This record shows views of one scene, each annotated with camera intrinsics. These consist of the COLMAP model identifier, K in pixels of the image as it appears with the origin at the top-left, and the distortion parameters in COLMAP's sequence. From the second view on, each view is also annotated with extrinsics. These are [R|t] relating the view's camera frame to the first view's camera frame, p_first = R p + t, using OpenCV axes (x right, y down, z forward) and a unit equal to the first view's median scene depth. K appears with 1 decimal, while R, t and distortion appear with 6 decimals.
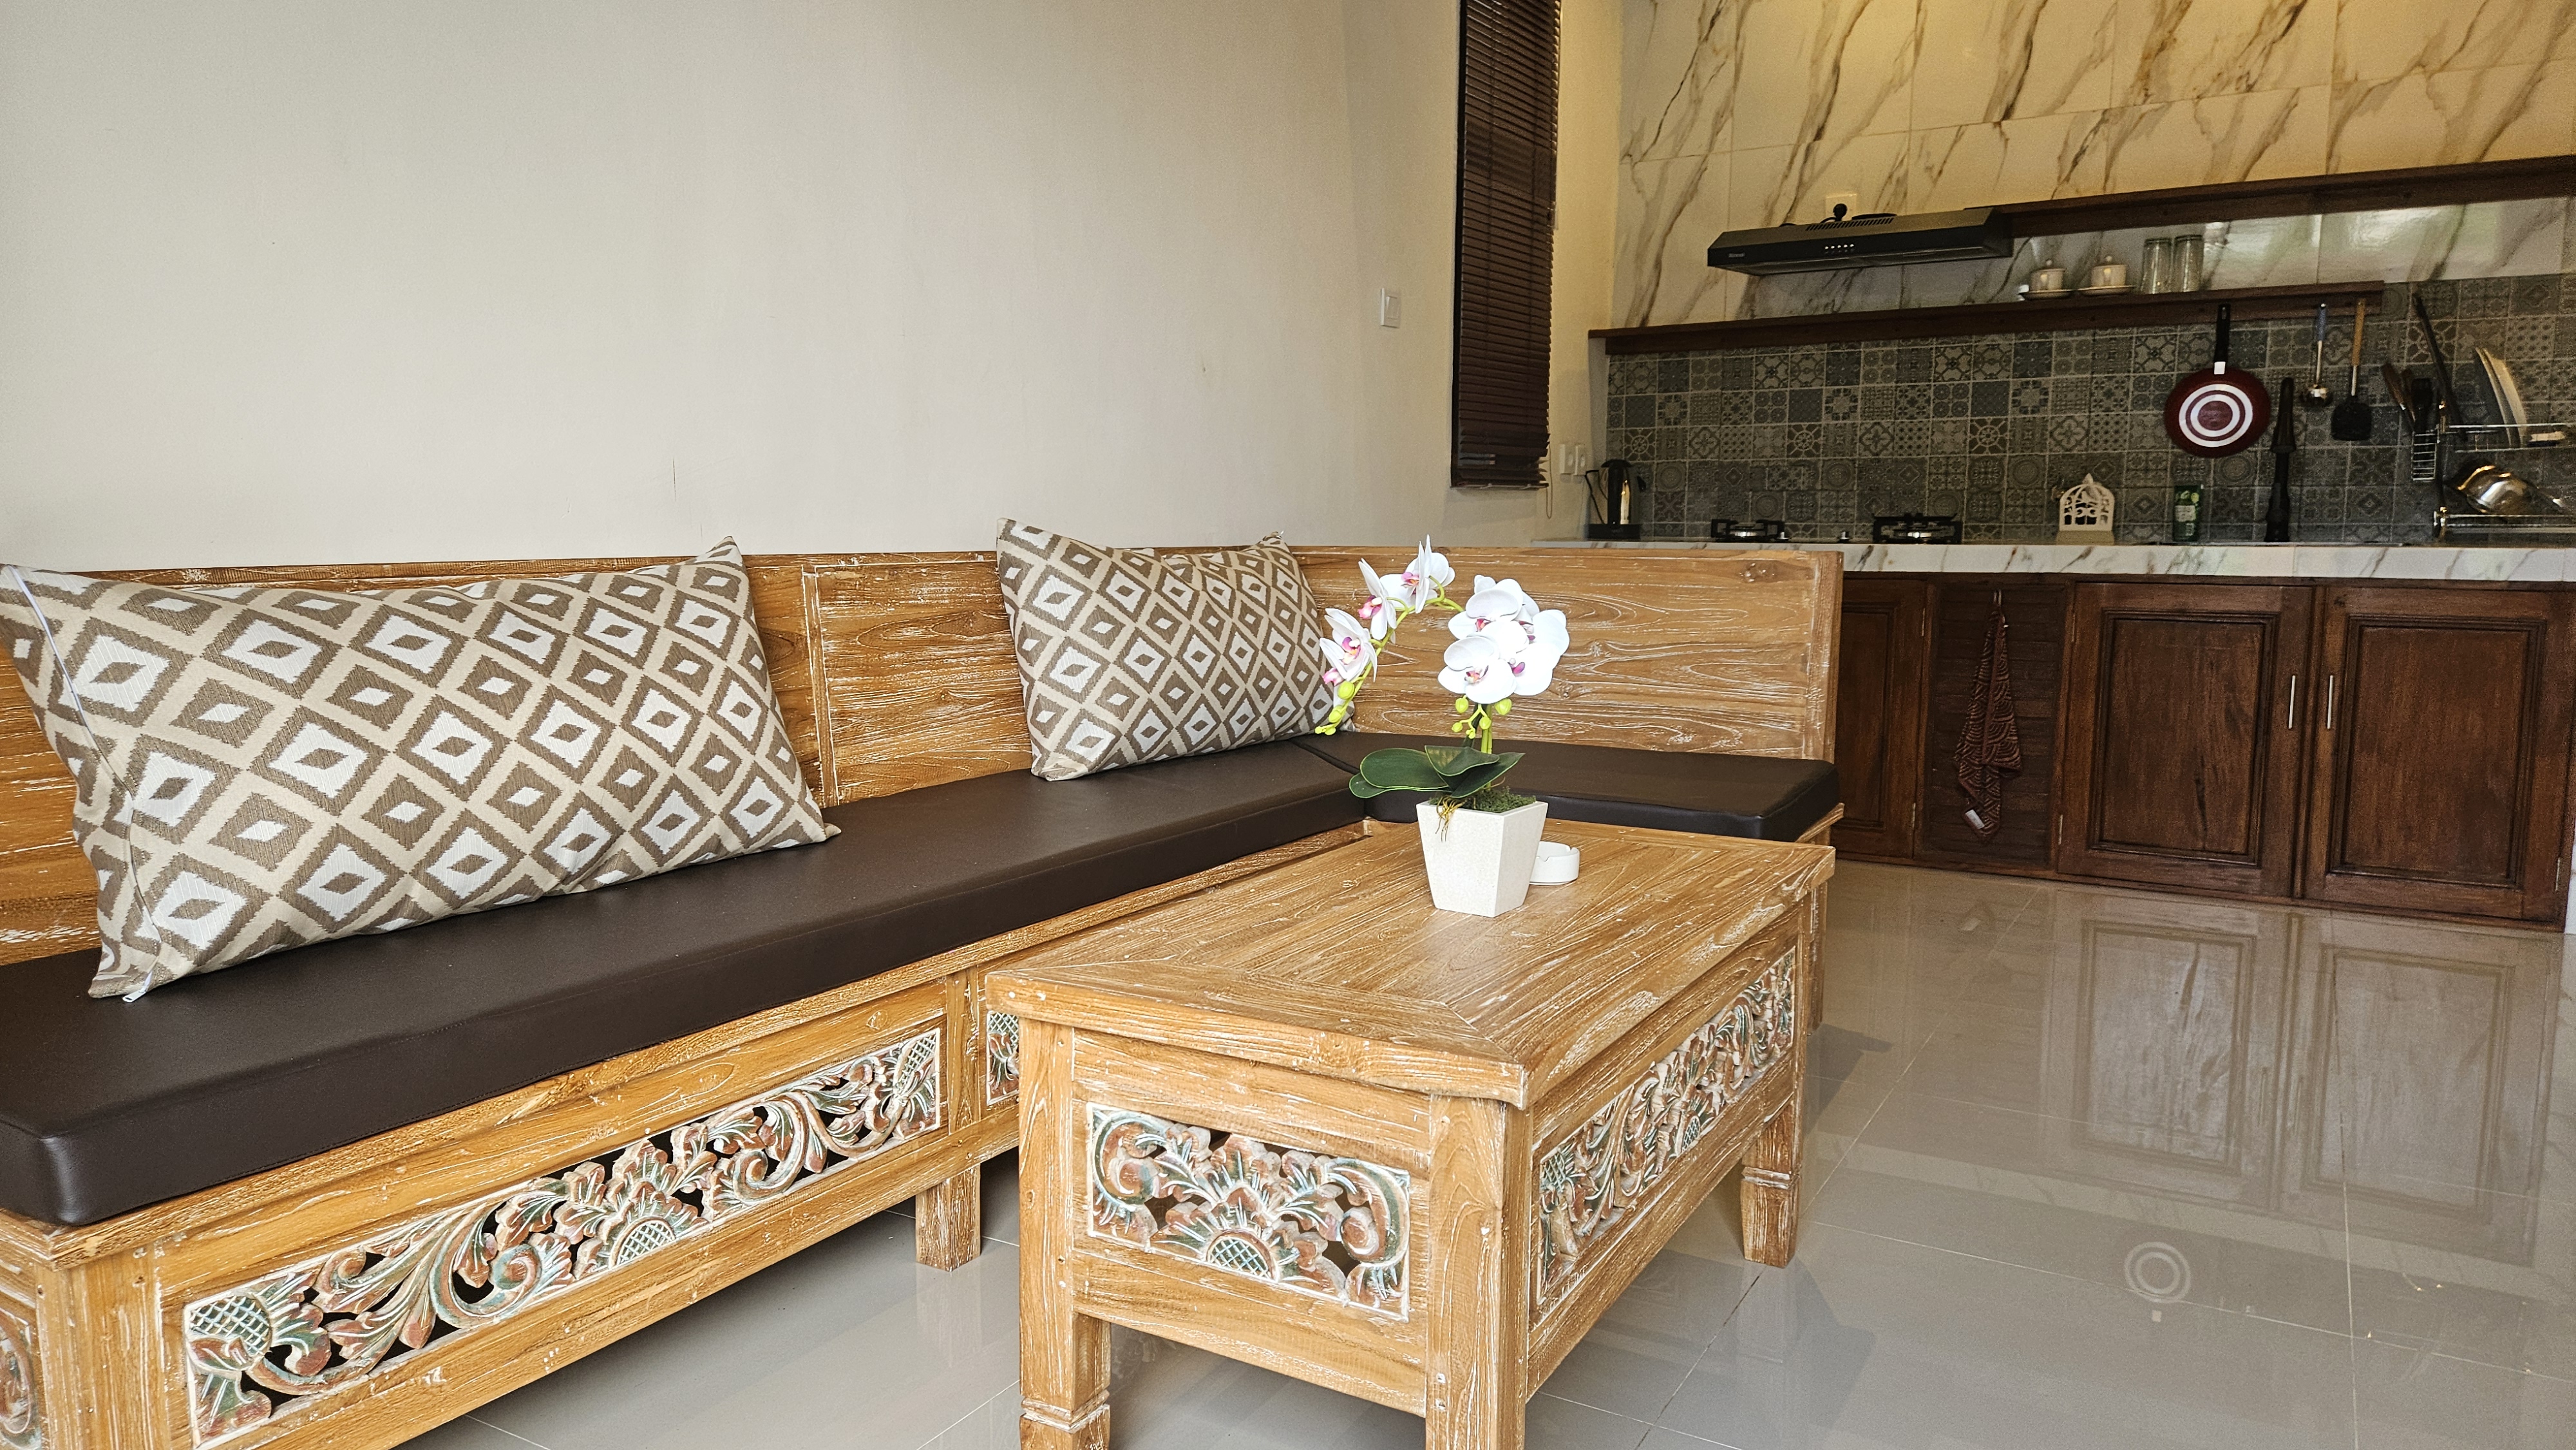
lens RADIAL K [[1779.2, 0, 1275.7], [0, 1779.2, 719.0], [0, 0, 1]] dist [0.078890, -0.072688]
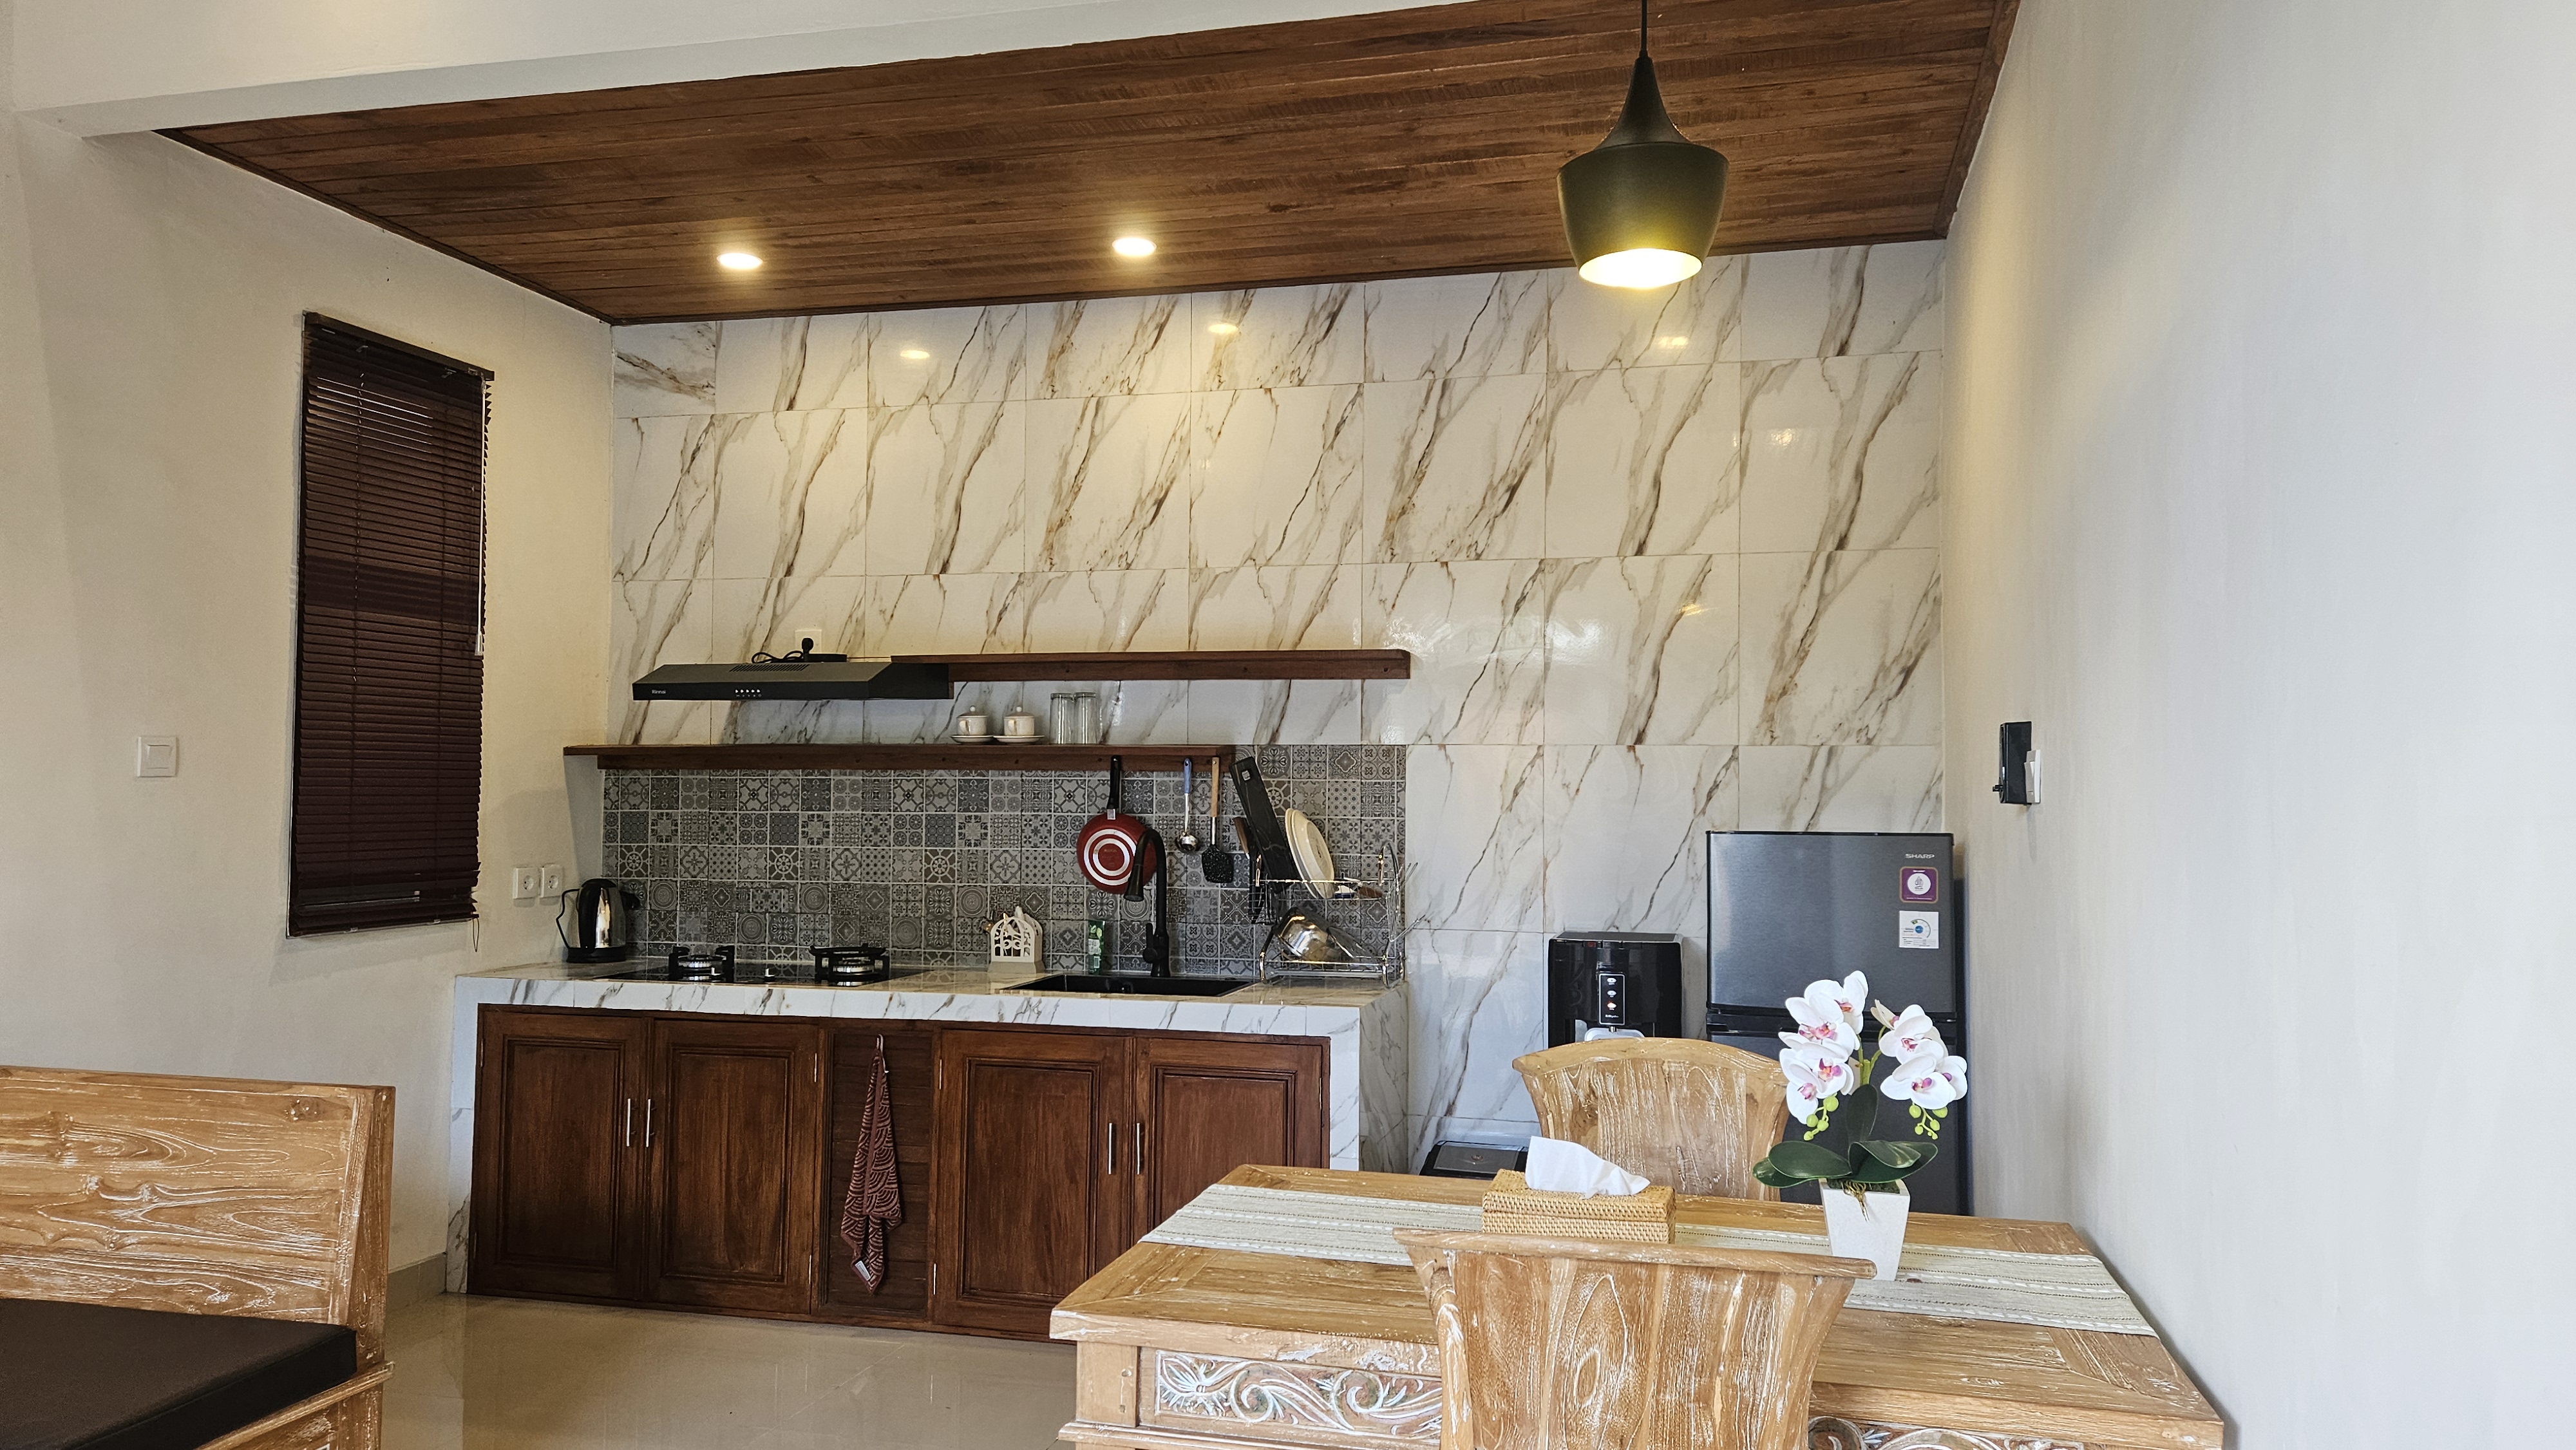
lens RADIAL K [[1779.2, 0, 1289.7], [0, 1779.2, 736.6], [0, 0, 1]] dist [0.078890, -0.072688]
pose [[0.951475, 0.019388, 0.307113, 0.286293], [0.030106, 0.987360, -0.155605, -0.068750], [-0.306248, 0.157301, 0.938866, -0.038886]]
